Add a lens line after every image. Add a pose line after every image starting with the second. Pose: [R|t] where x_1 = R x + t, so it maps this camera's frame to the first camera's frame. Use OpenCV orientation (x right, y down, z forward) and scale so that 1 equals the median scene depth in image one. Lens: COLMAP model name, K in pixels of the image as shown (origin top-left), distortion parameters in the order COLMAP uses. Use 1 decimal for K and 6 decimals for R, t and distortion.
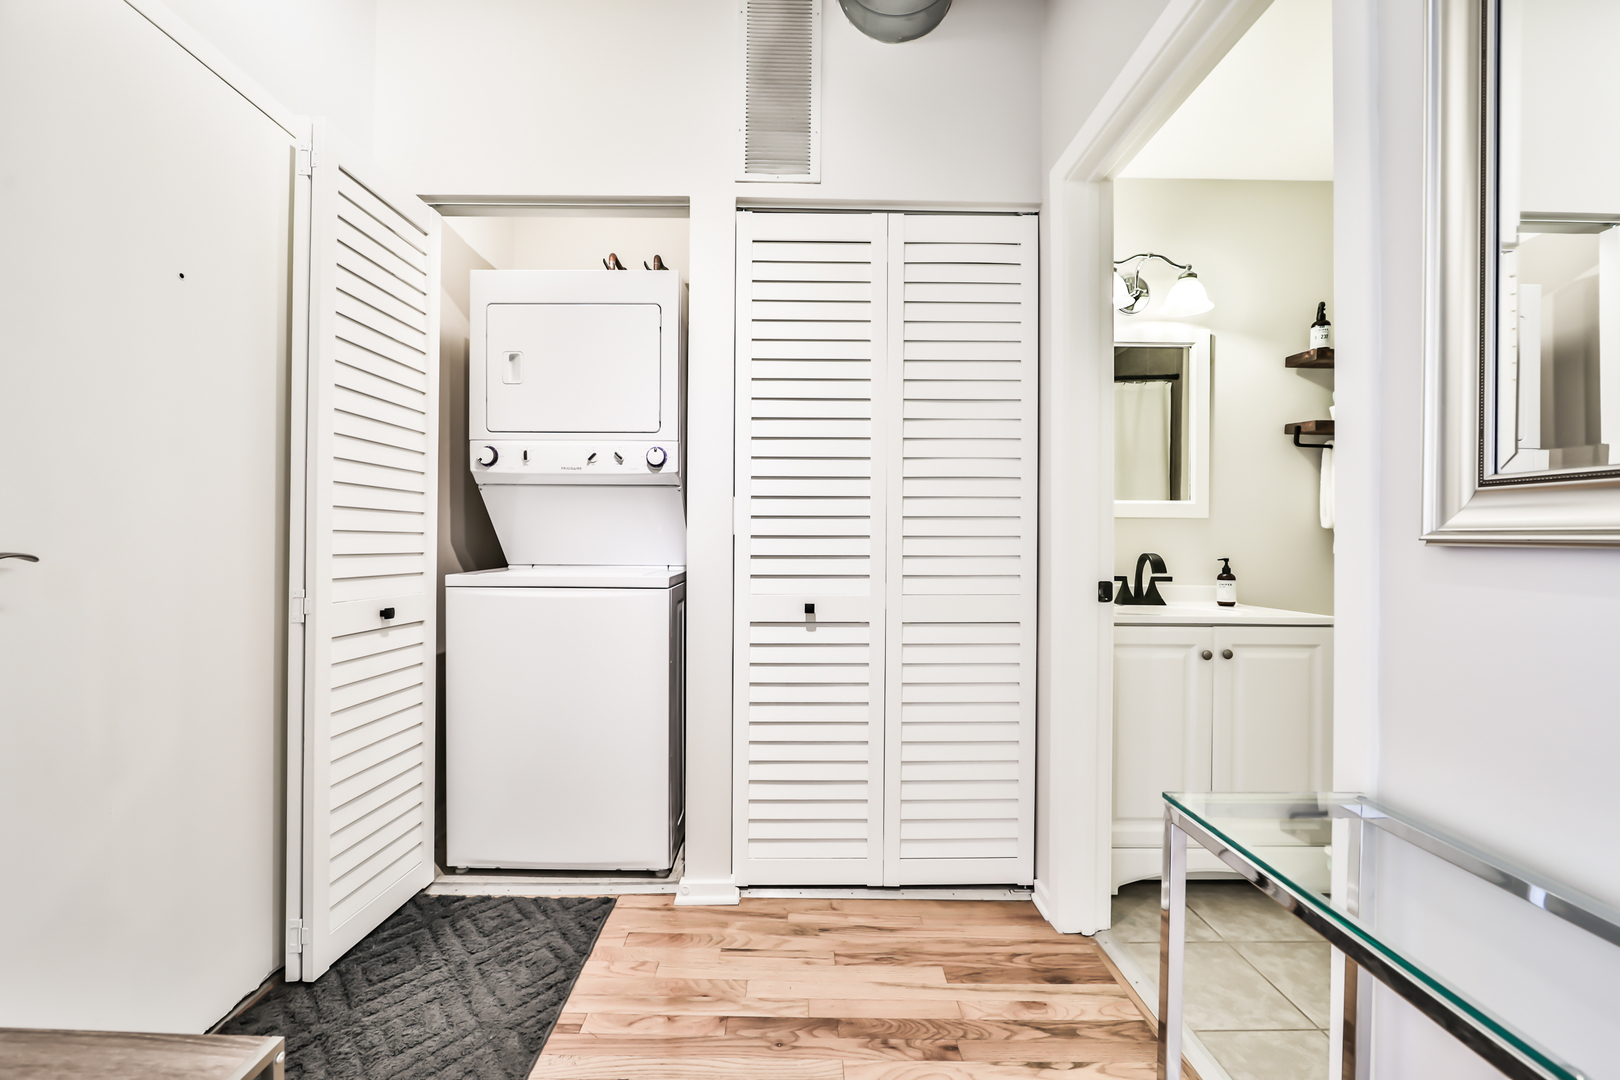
lens RADIAL K [[635.2, 0, 801.8], [0, 635.2, 539.2], [0, 0, 1]] dist [-0.009606, 0.000591]
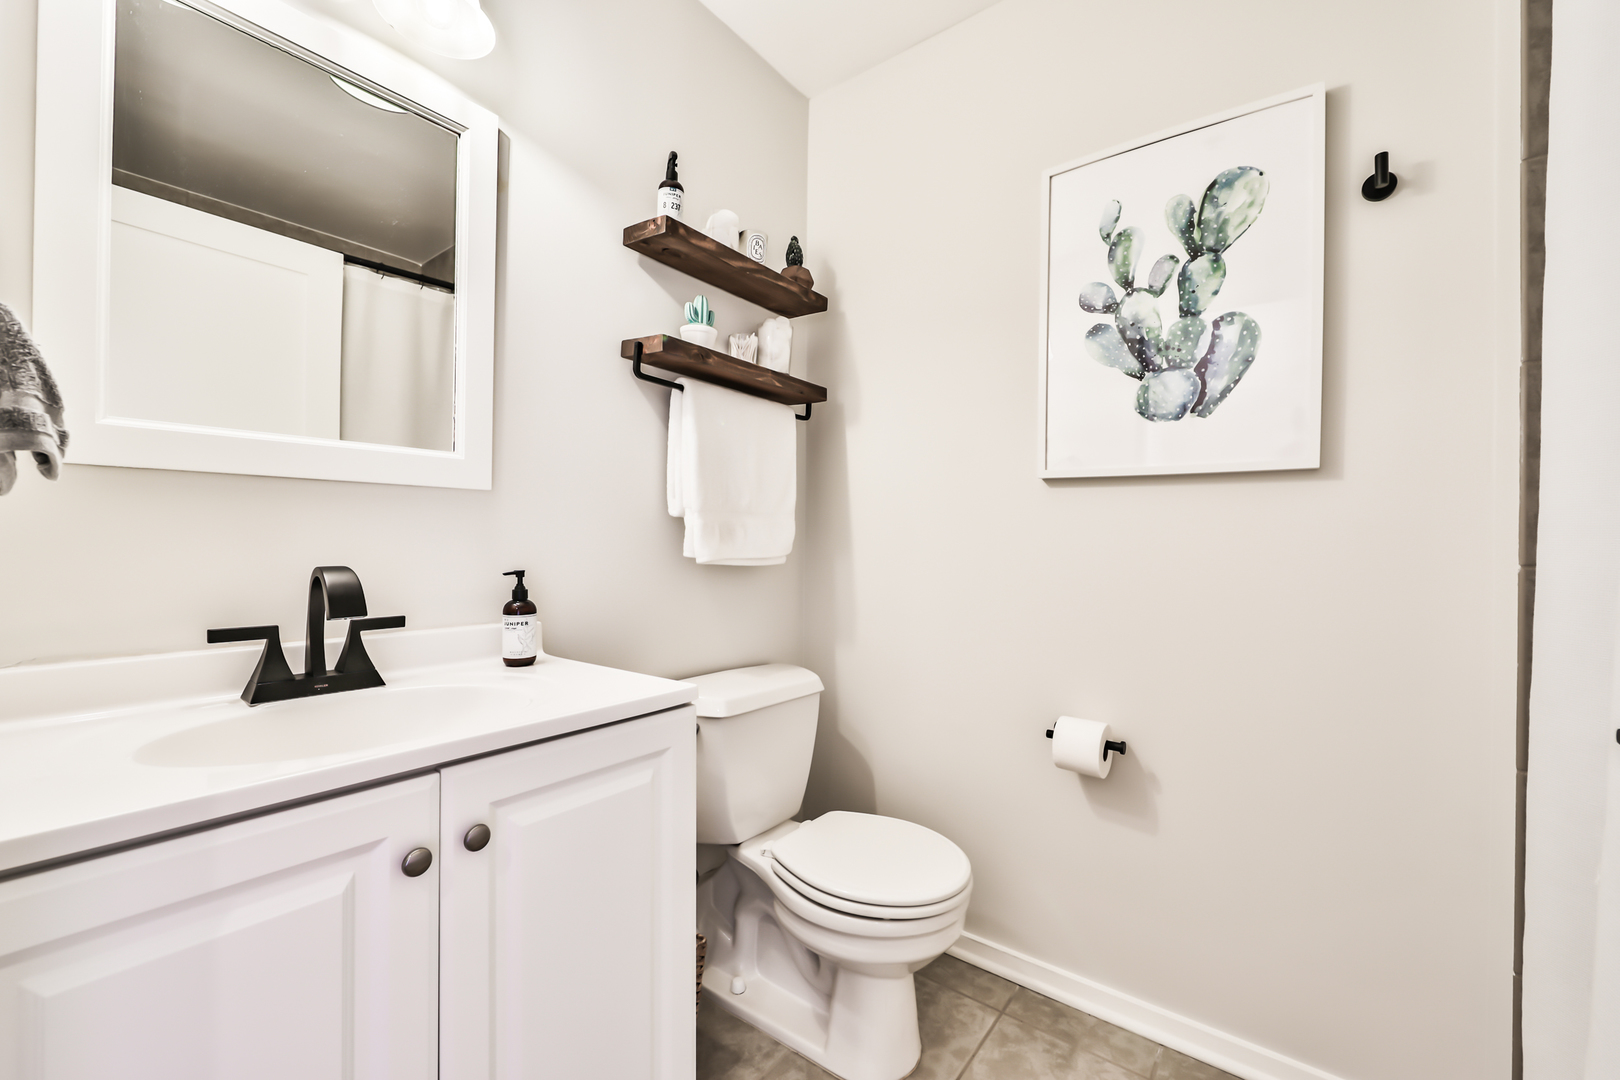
lens RADIAL K [[650.2, 0, 802.6], [0, 650.2, 539.5], [0, 0, 1]] dist [-0.012734, 0.000021]
pose [[0.619751, -0.001340, 0.784797, 0.403541], [-0.007247, 0.999946, 0.007430, -0.000277], [-0.784765, -0.010292, 0.619708, 0.501070]]
